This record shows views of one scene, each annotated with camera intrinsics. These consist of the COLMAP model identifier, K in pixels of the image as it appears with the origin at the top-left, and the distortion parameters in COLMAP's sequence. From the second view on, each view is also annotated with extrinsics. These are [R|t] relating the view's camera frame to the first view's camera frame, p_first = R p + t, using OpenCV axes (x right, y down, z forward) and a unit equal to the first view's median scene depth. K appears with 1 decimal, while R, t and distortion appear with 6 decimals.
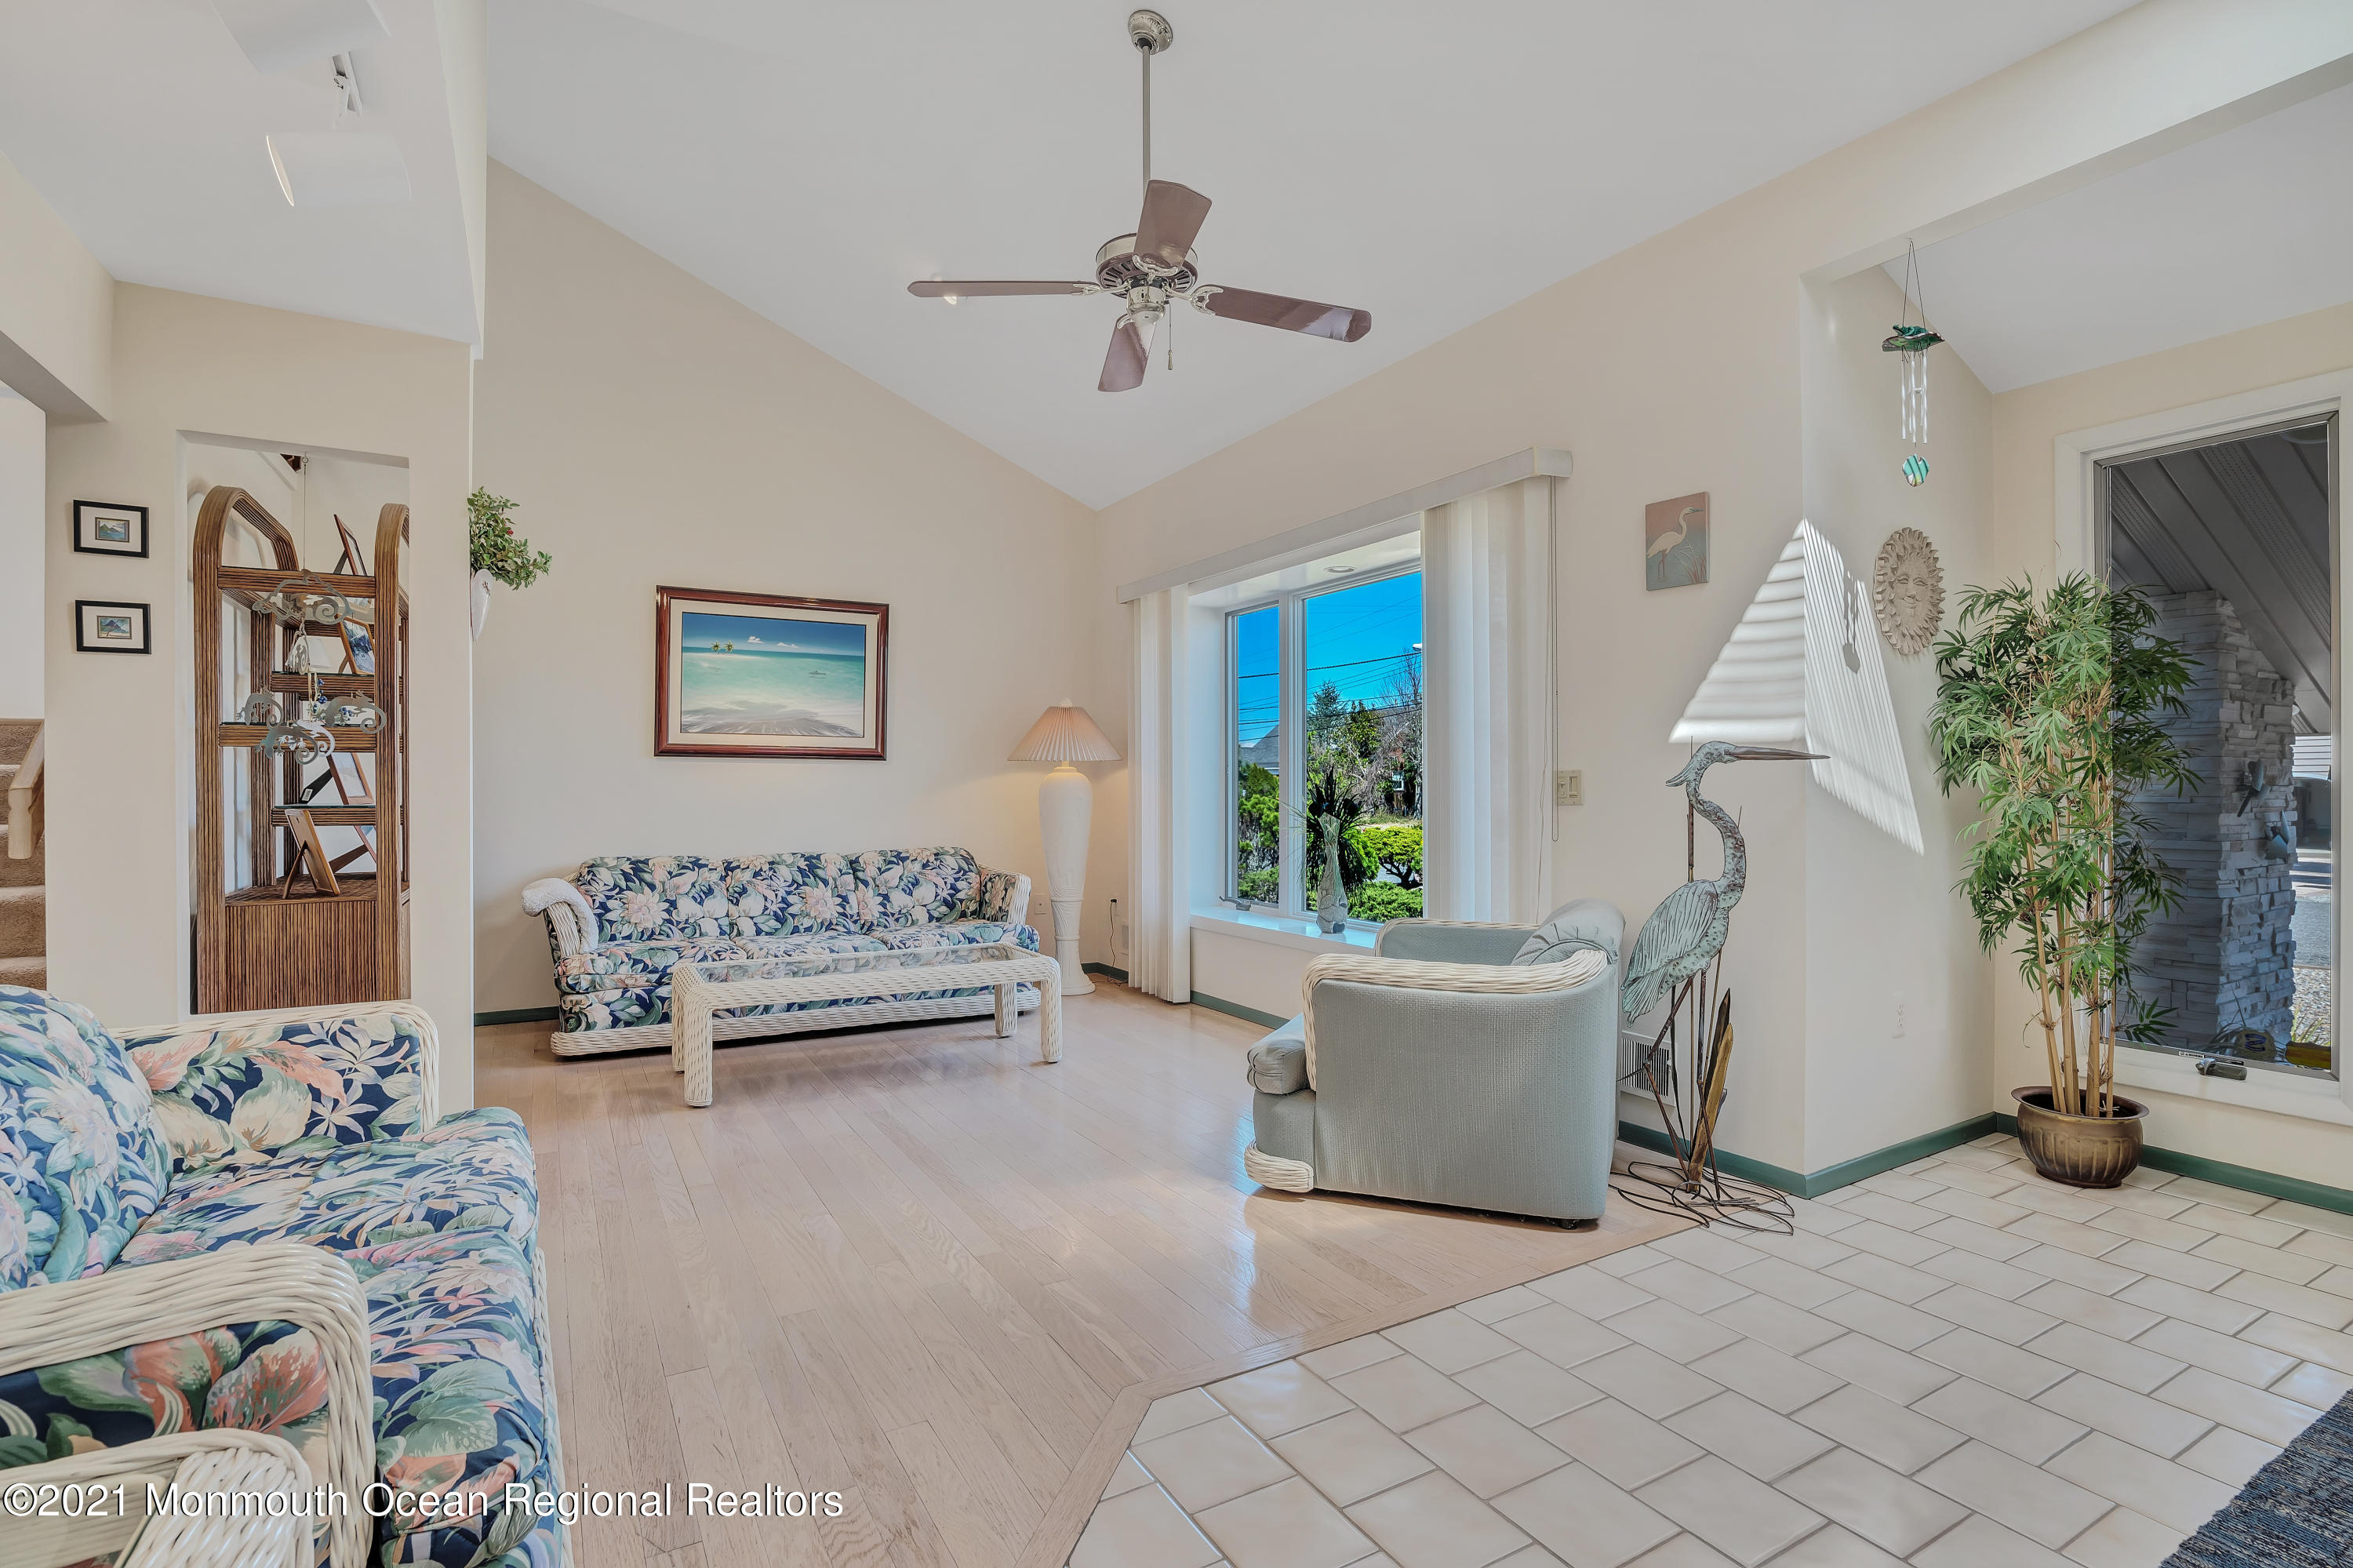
lens RADIAL K [[1124.9, 0, 1179.5], [0, 1124.9, 785.9], [0, 0, 1]] dist [-0.069914, 0.030257]
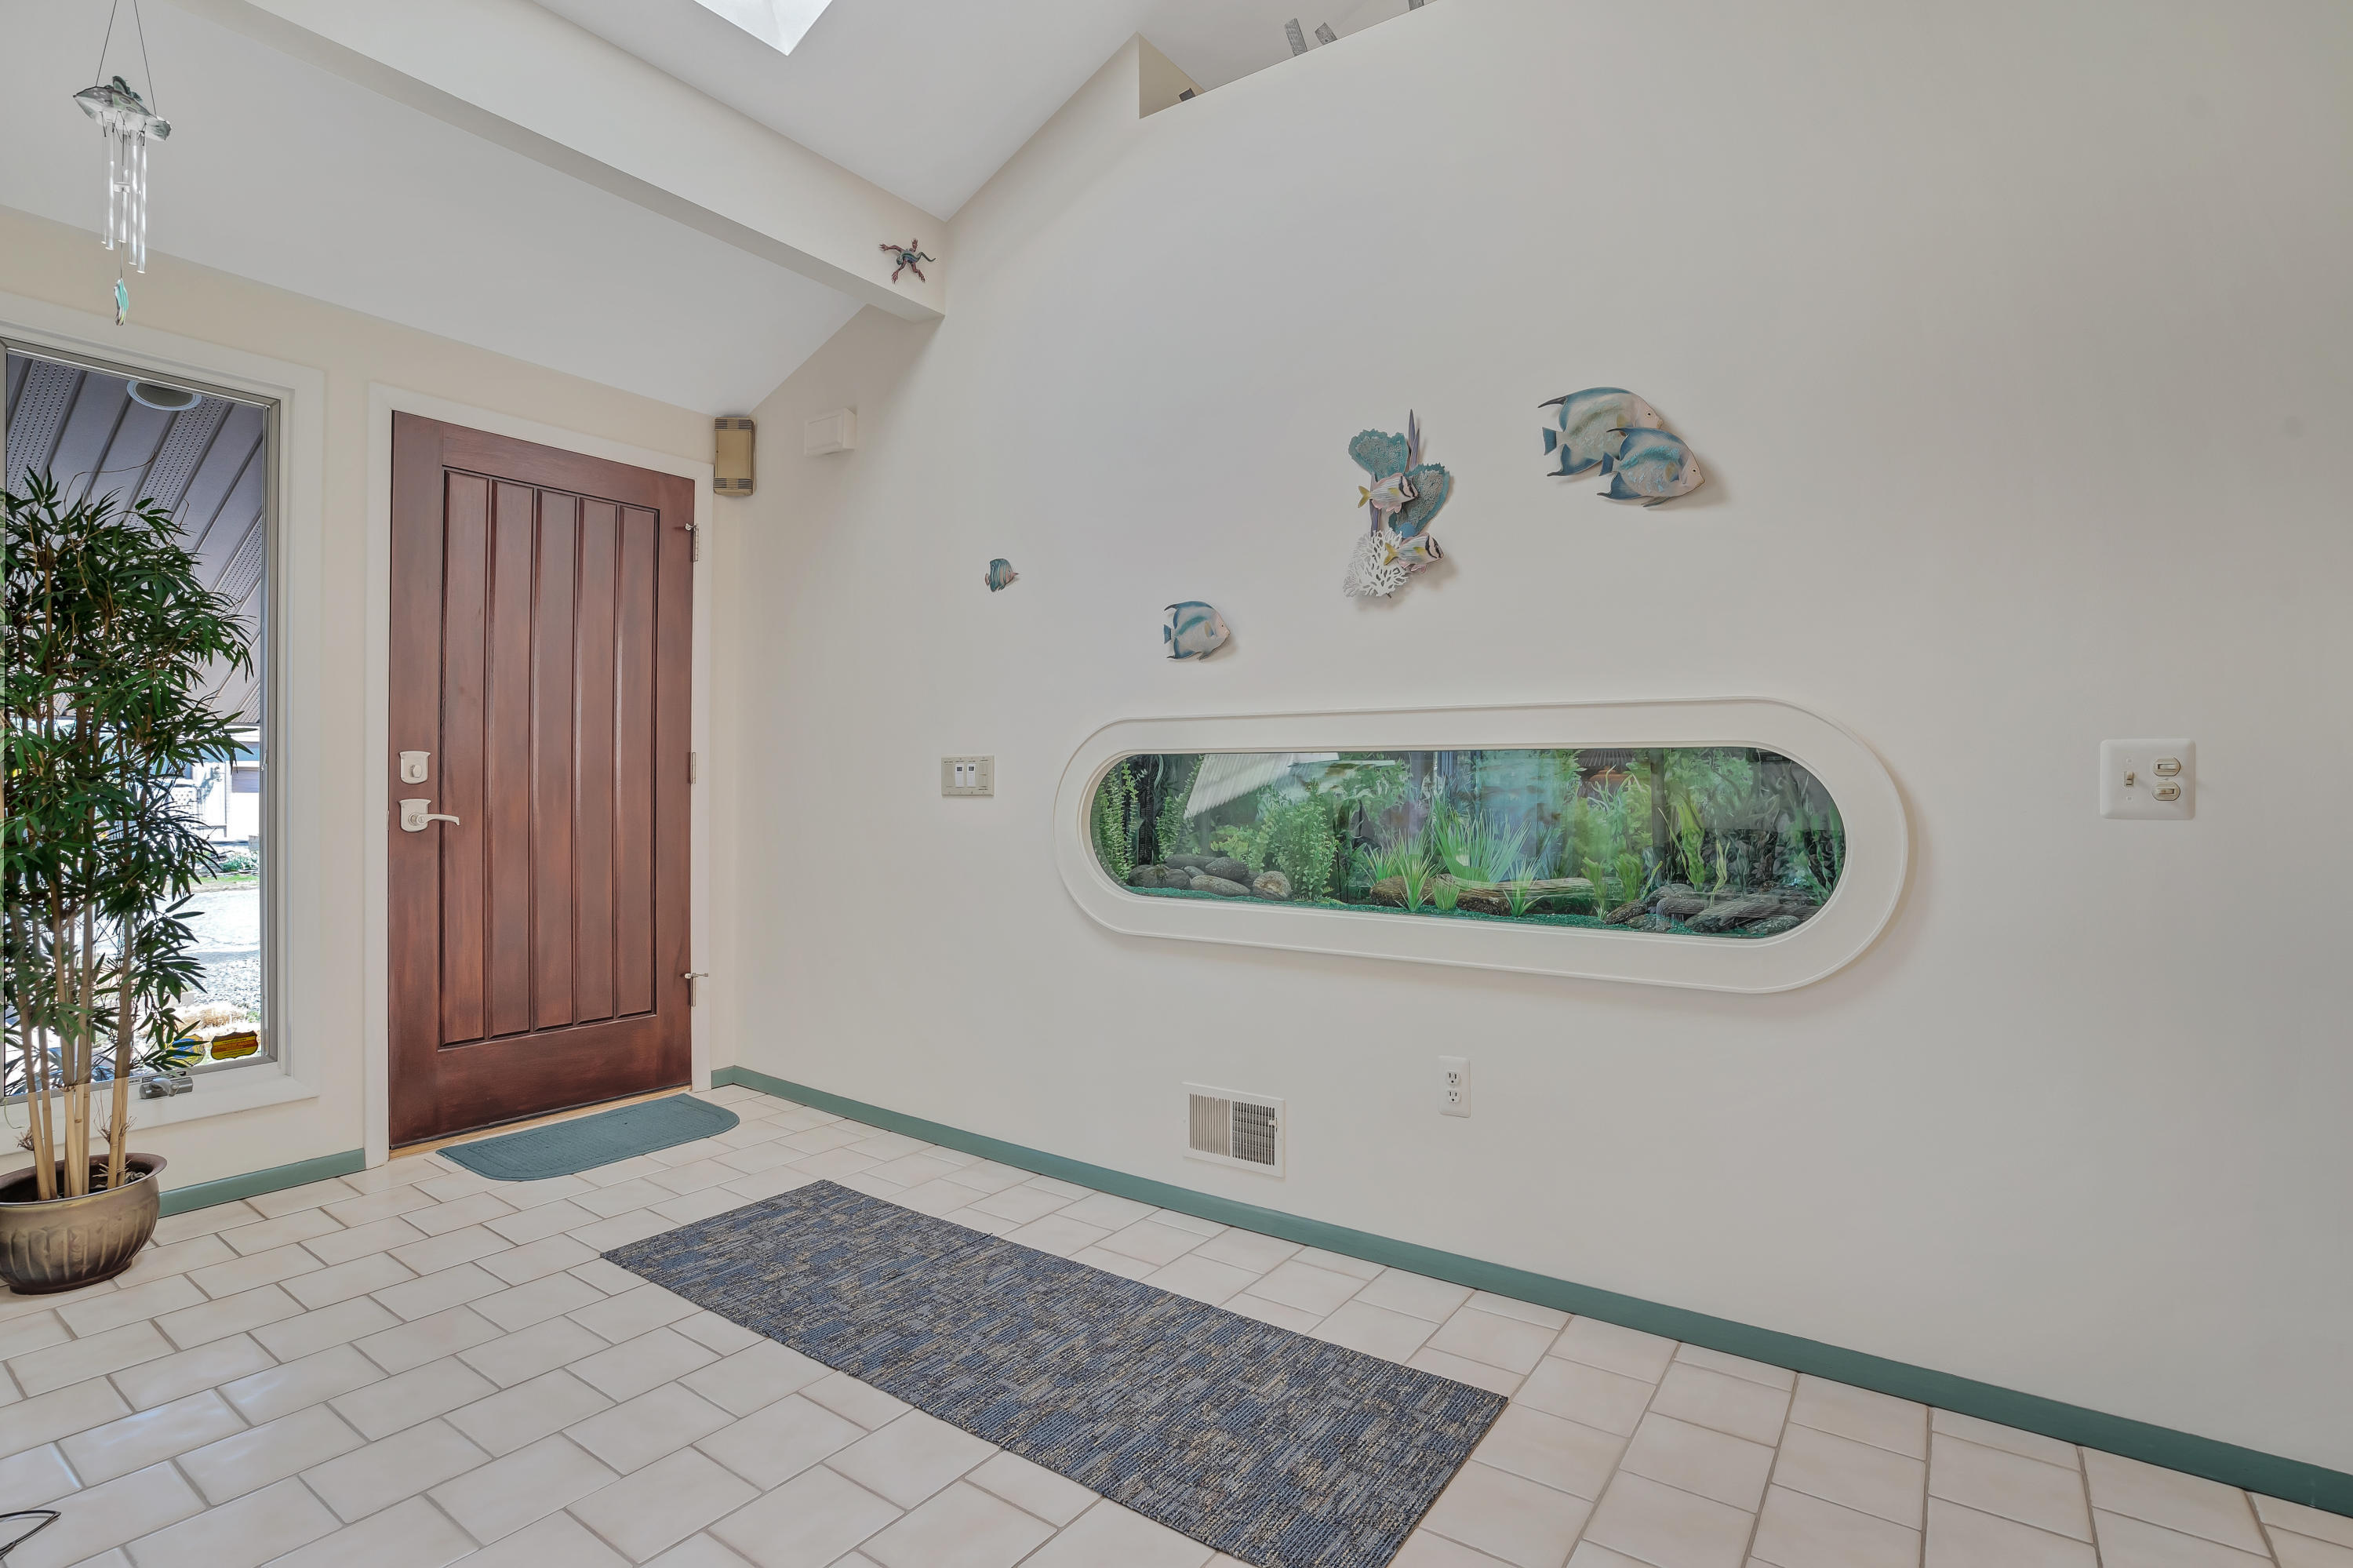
lens RADIAL K [[1124.9, 0, 1179.5], [0, 1124.9, 785.9], [0, 0, 1]] dist [-0.069914, 0.030257]
pose [[-0.419880, -0.003086, 0.907574, -0.220878], [-0.009705, 0.999952, -0.001090, 0.007273], [-0.907528, -0.009266, -0.419890, 0.679241]]
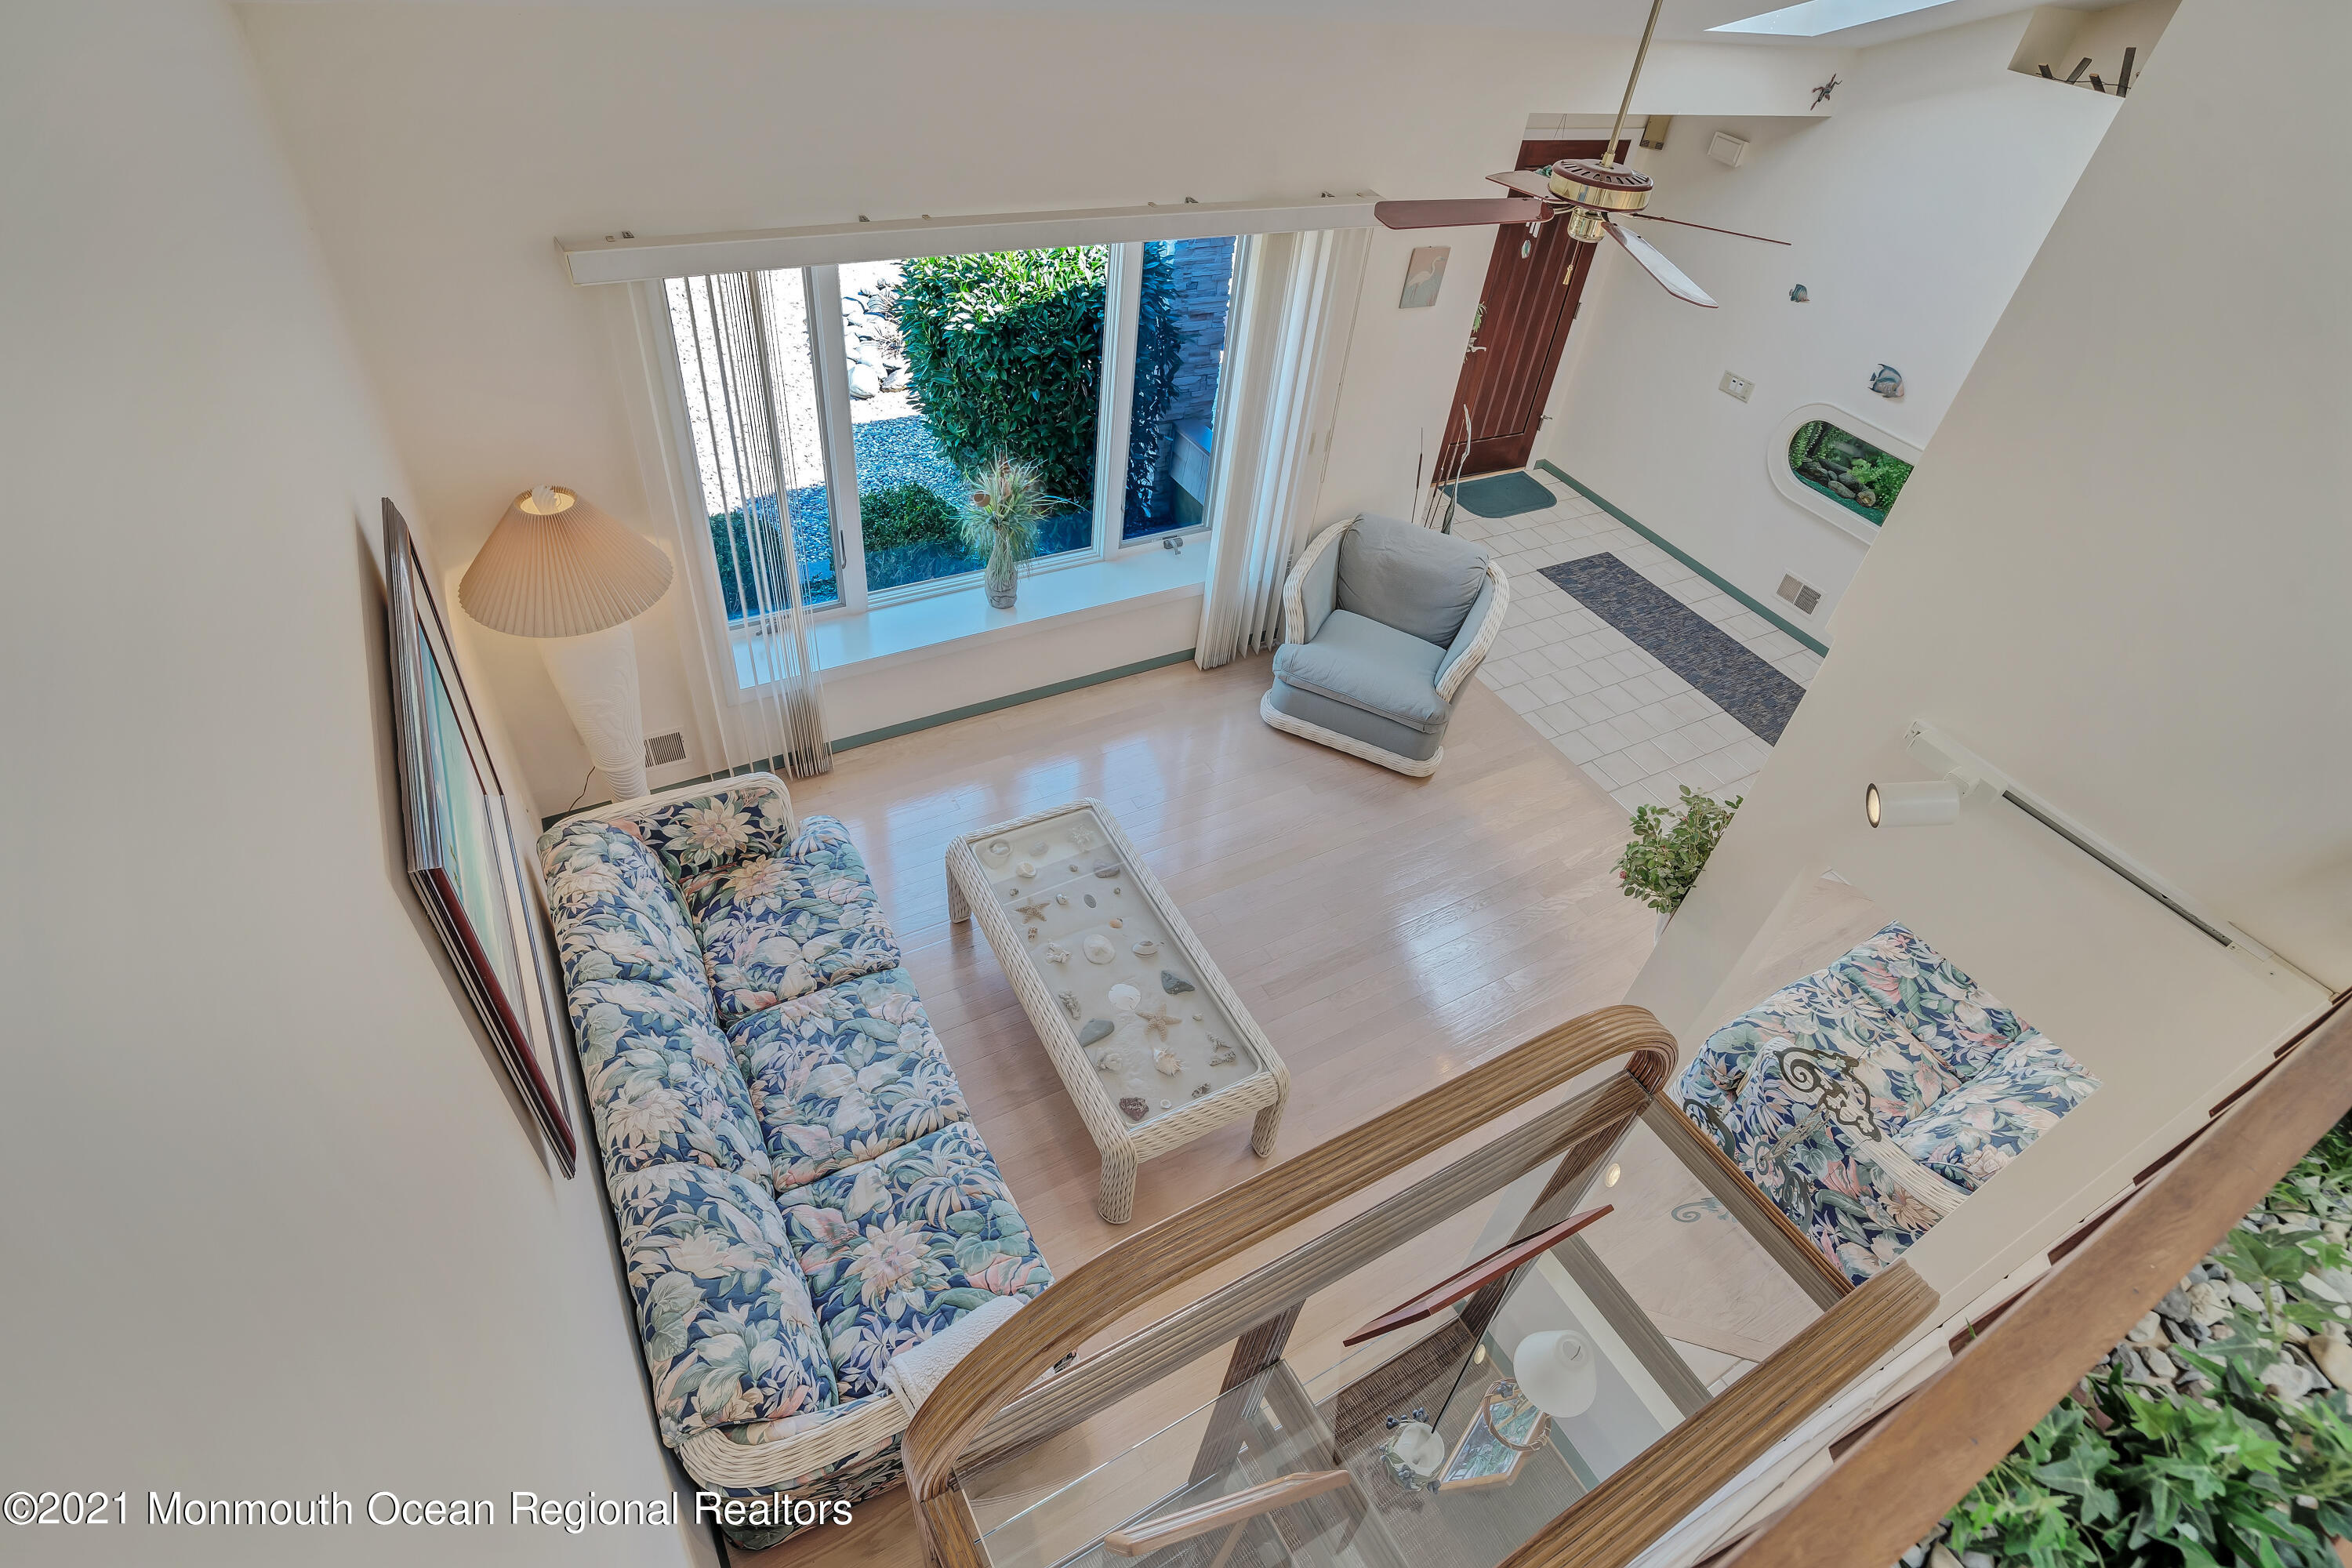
lens RADIAL K [[1124.4, 0, 1179.0], [0, 1124.4, 785.9], [0, 0, 1]] dist [-0.069914, 0.030257]
pose [[0.008906, -0.676196, 0.736668, -1.423357], [-0.105241, 0.731972, 0.673158, -0.886936], [-0.994407, -0.083523, -0.064645, 1.708985]]
